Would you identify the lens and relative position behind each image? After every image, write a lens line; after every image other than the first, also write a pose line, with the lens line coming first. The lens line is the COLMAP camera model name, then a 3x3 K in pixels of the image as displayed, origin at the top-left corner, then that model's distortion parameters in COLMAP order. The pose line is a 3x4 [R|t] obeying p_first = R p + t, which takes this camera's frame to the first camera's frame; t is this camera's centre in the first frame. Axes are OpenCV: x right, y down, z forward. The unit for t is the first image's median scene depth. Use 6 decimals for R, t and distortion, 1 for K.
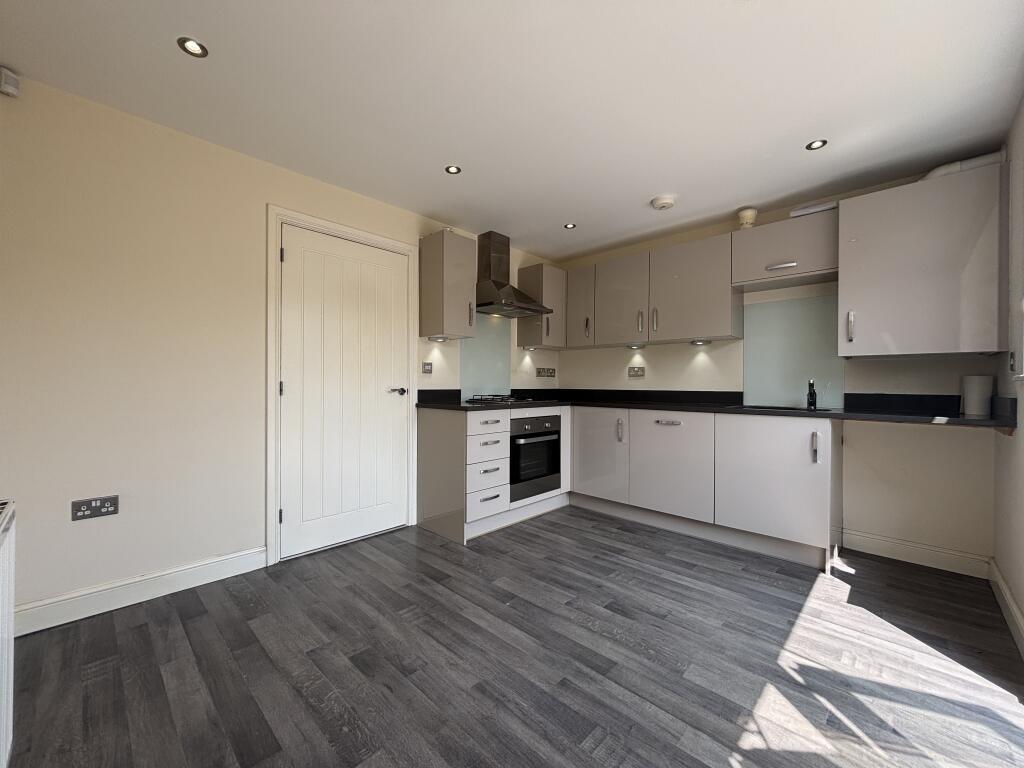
lens RADIAL K [[413.8, 0, 510.6], [0, 413.8, 382.8], [0, 0, 1]] dist [-0.011695, 0.009691]
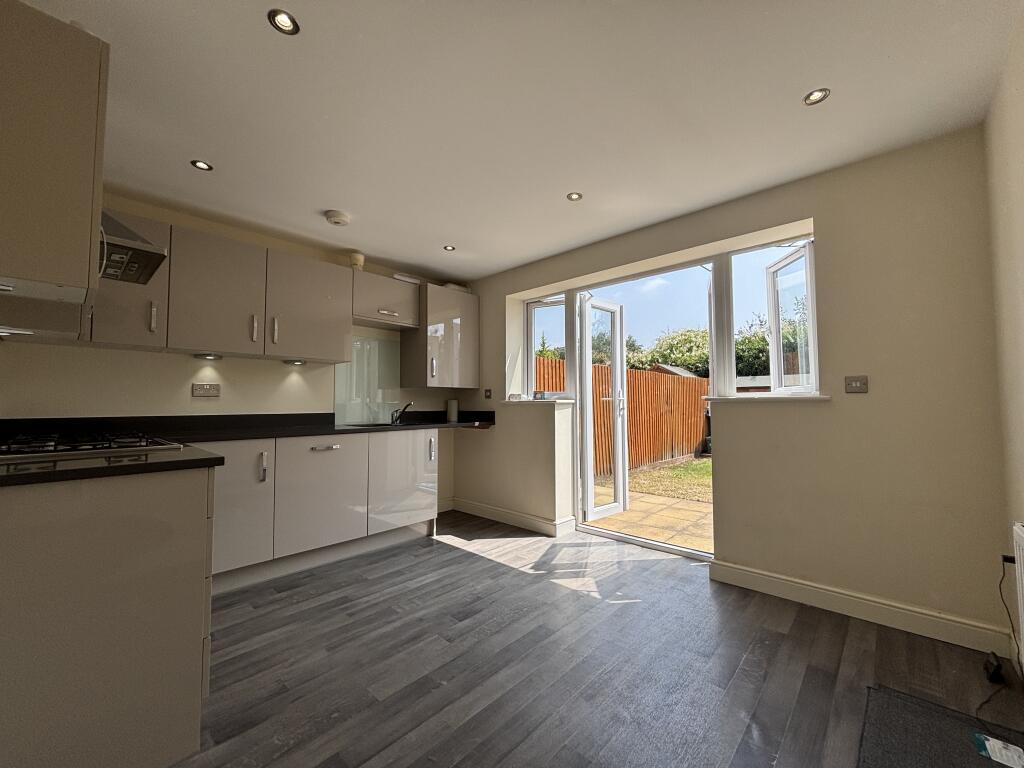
lens RADIAL K [[413.8, 0, 510.6], [0, 413.8, 382.8], [0, 0, 1]] dist [-0.011695, 0.009691]
pose [[-0.013021, 0.041707, 0.999045, -0.705889], [0.000465, 0.999130, -0.041704, -0.015293], [-0.999915, -0.000078, -0.013029, 0.738186]]
